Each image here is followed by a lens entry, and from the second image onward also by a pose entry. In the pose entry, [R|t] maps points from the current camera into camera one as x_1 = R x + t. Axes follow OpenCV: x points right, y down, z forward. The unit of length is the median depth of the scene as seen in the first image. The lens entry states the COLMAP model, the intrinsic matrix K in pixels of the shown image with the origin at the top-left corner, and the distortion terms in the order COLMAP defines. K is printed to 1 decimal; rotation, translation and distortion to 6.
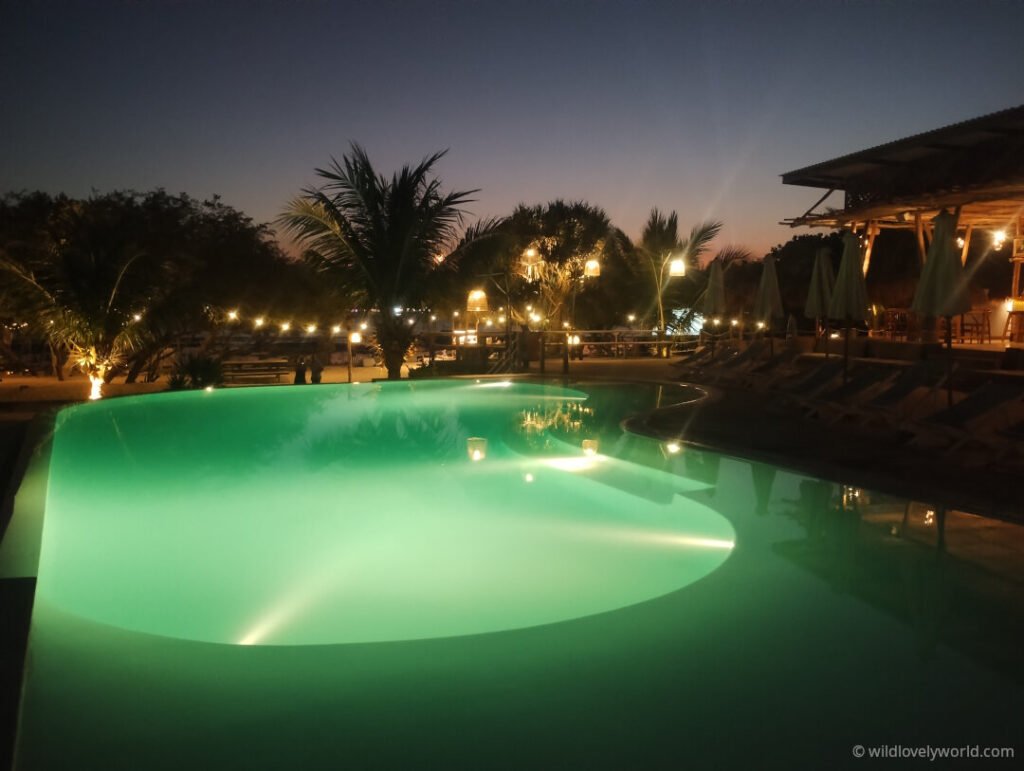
lens RADIAL K [[840.1, 0, 517.3], [0, 840.1, 381.5], [0, 0, 1]] dist [0.037327, 0.011722]
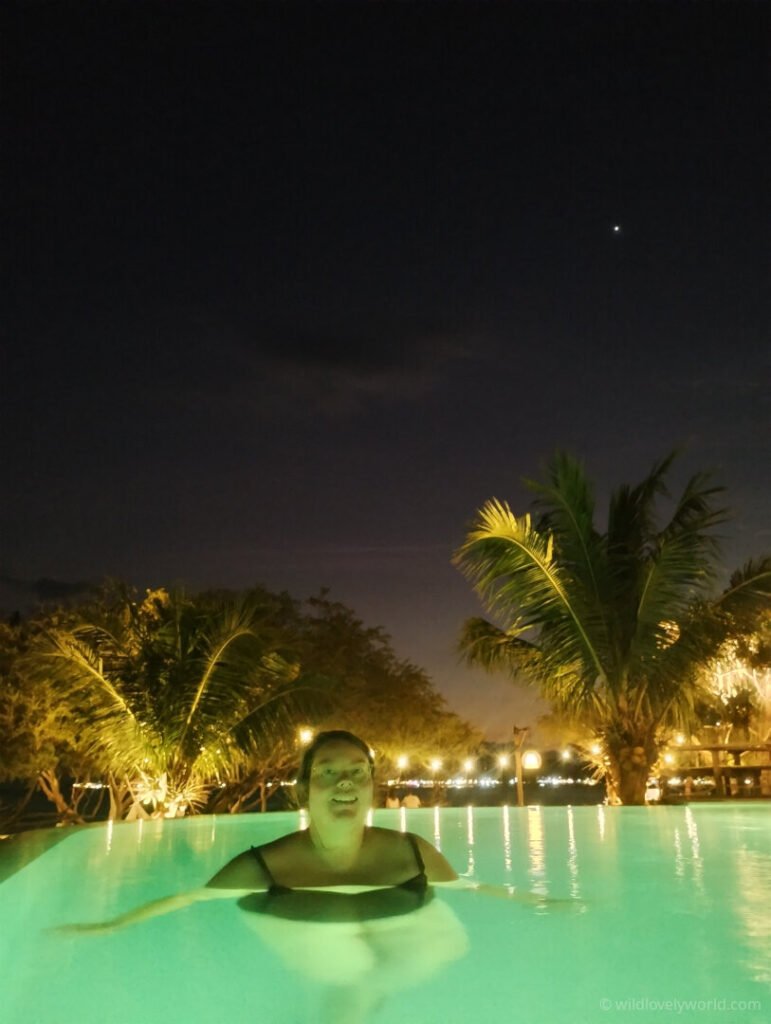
lens RADIAL K [[840.1, 0, 385.5], [0, 840.1, 512.0], [0, 0, 1]] dist [0.037327, 0.011722]
pose [[0.977432, -0.074622, -0.197630, -0.171329], [-0.008290, 0.921262, -0.388854, 0.028260], [0.211086, 0.381717, 0.899853, 0.335861]]
